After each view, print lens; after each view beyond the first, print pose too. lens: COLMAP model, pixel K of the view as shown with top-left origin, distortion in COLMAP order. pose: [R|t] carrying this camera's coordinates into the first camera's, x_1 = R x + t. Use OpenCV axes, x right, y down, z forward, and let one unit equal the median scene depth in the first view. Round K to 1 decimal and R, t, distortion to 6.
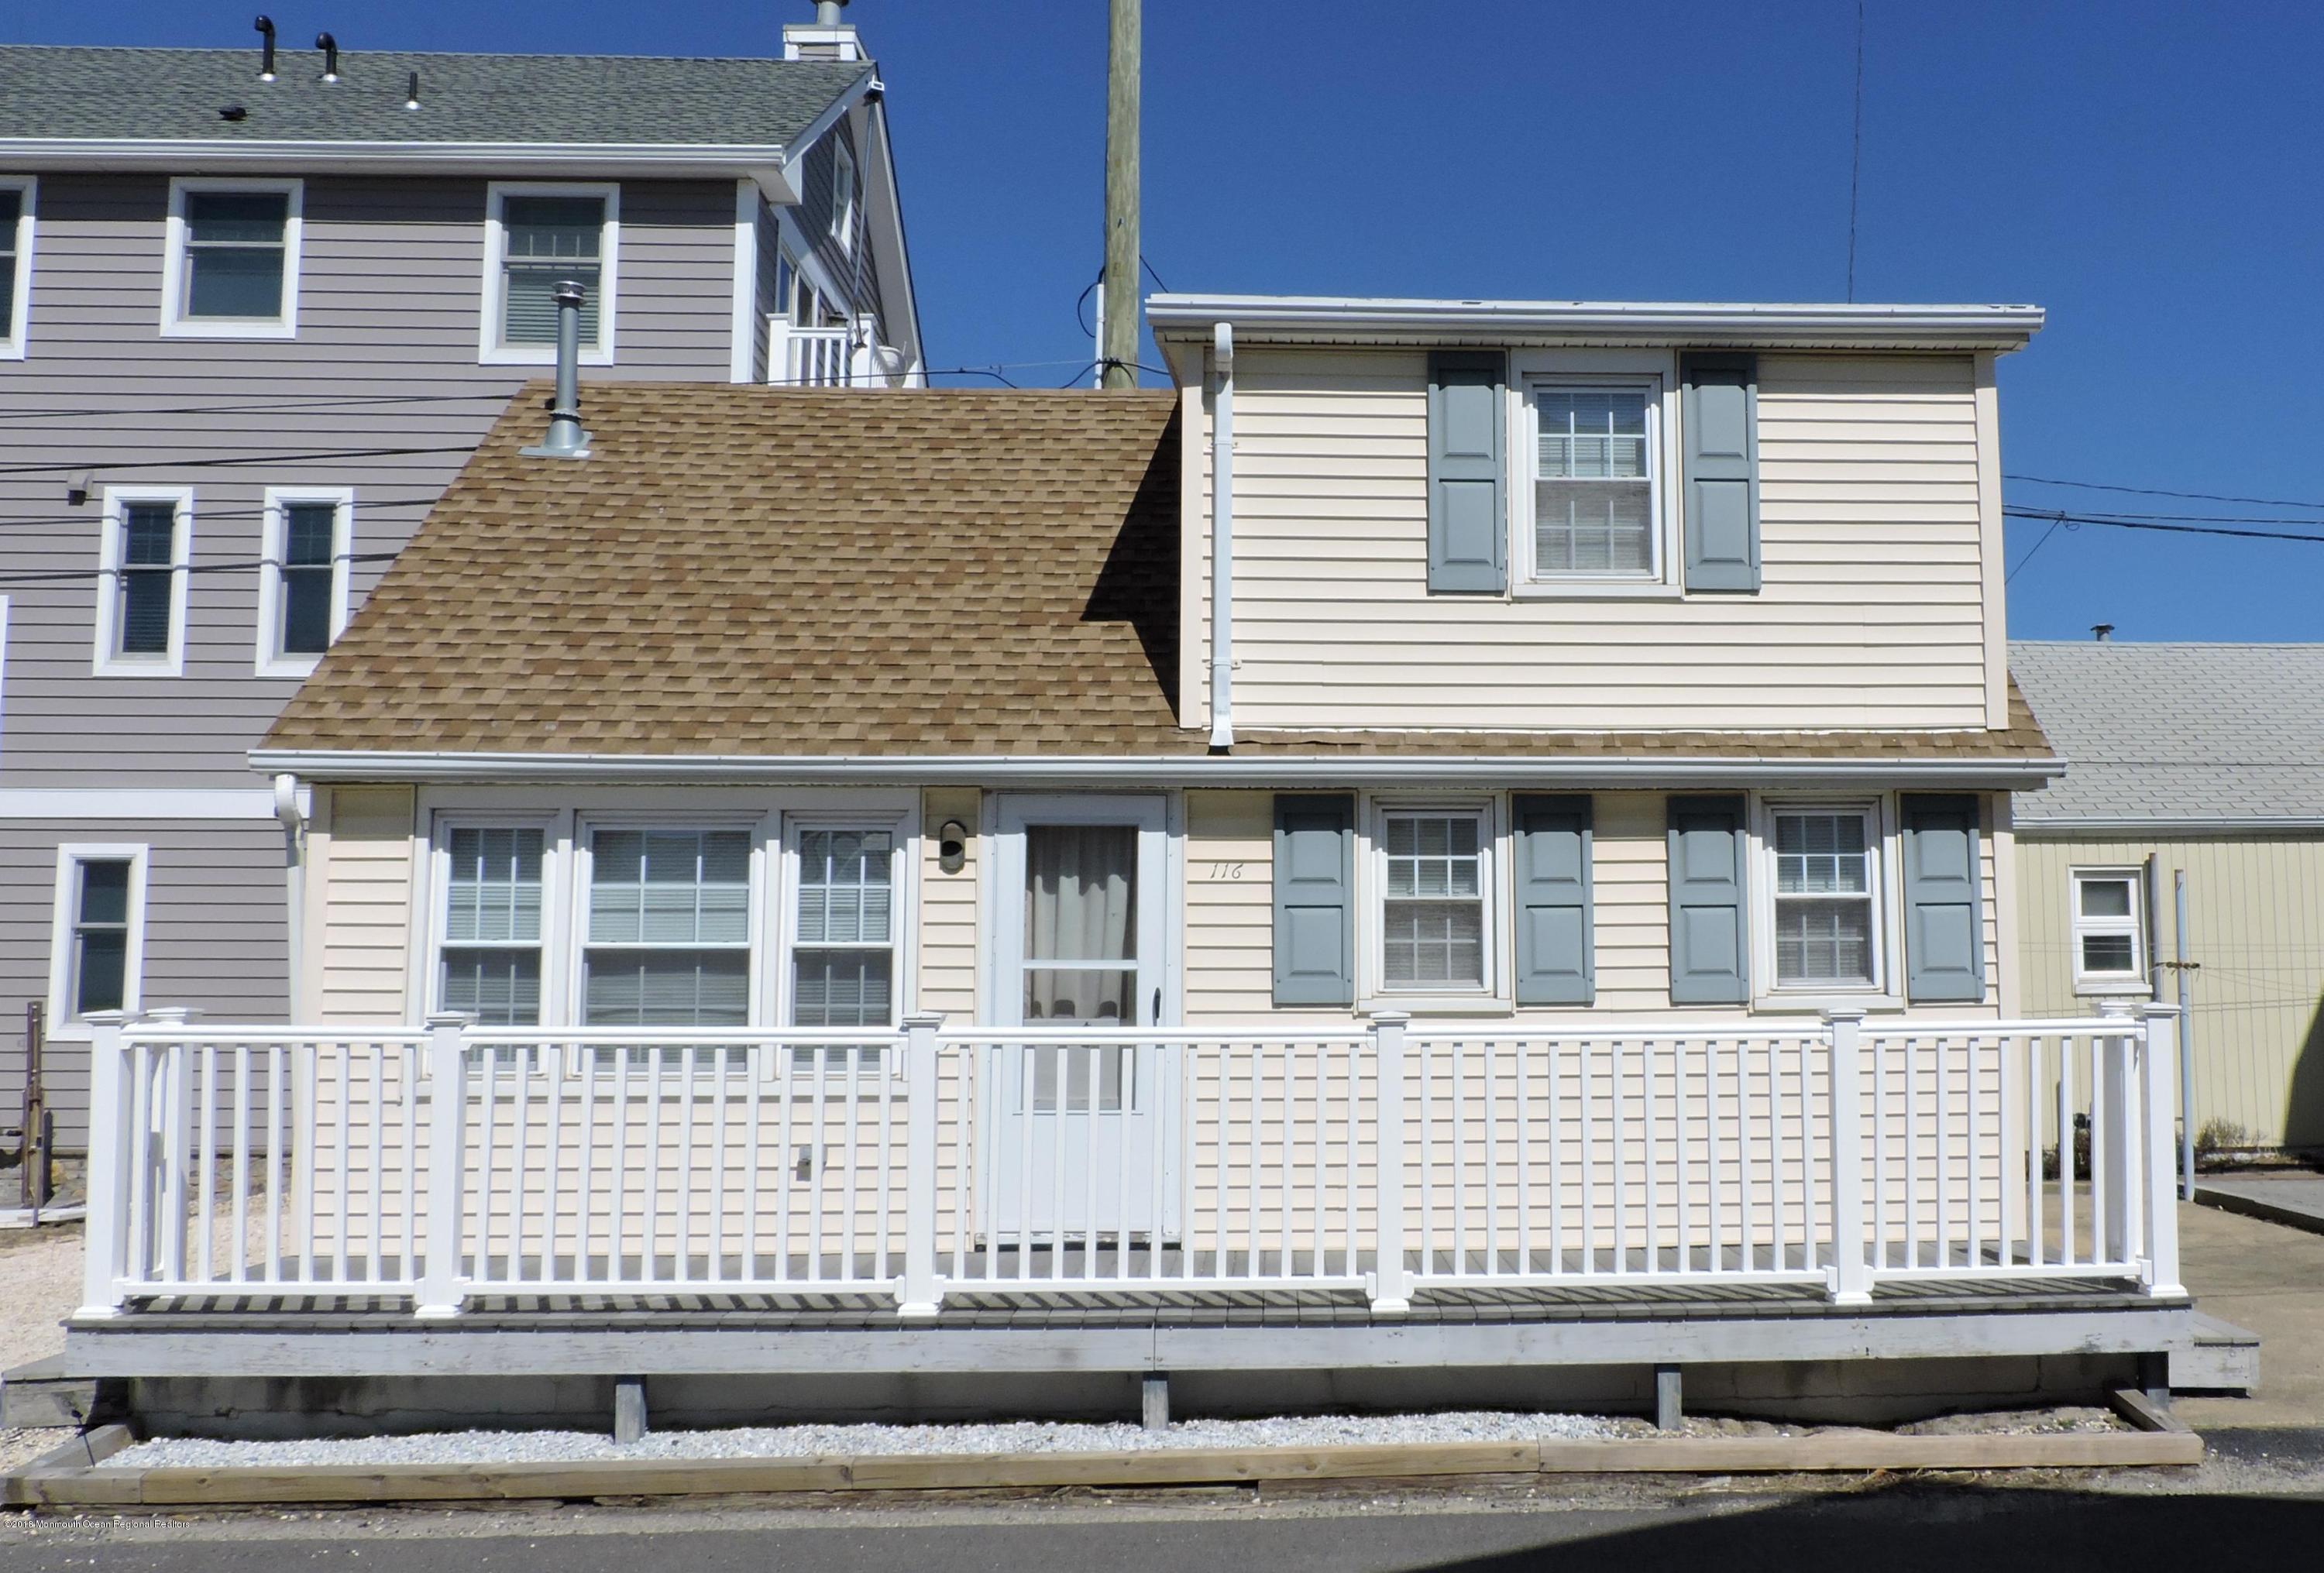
lens RADIAL K [[2144.4, 0, 1167.8], [0, 2144.4, 797.0], [0, 0, 1]] dist [-0.026007, 0.000000]
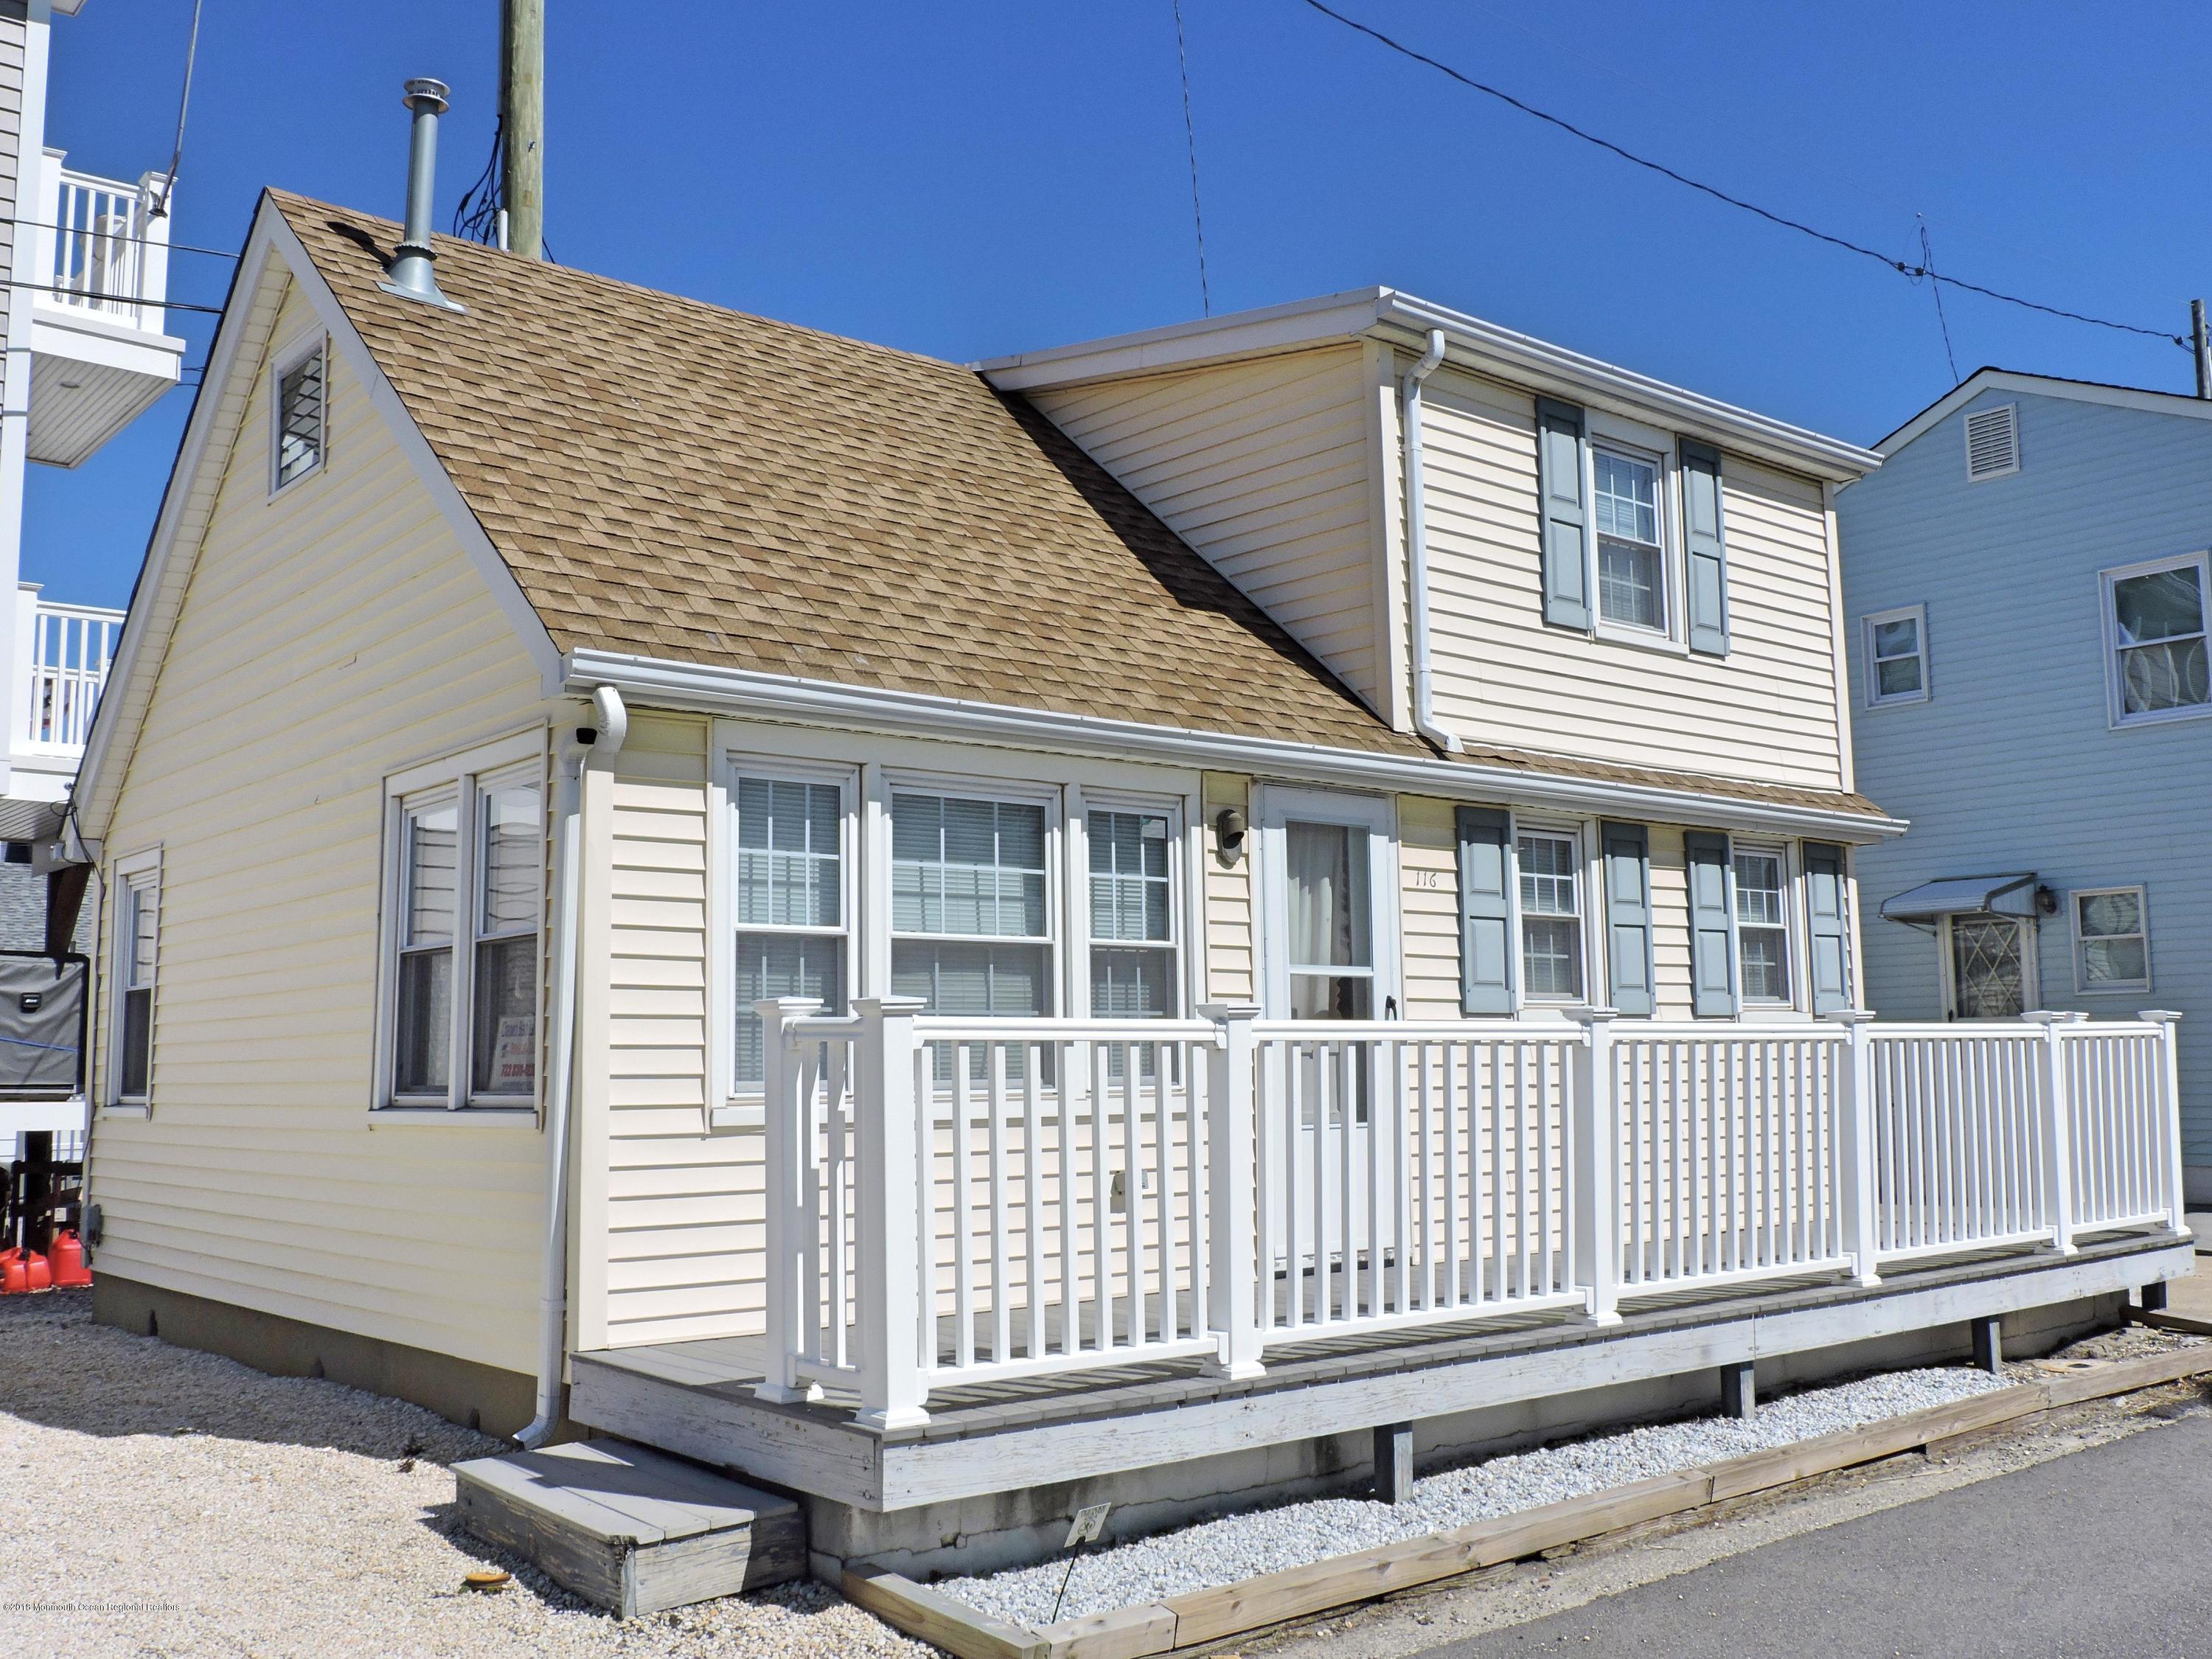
lens RADIAL K [[2160.4, 0, 1106.1], [0, 2160.4, 829.8], [0, 0, 1]] dist [-0.015389, 0.000000]
pose [[0.782028, 0.060516, 0.620299, -0.711971], [-0.052520, 0.998133, -0.031165, 0.050518], [-0.621027, -0.008206, 0.783746, 0.307141]]
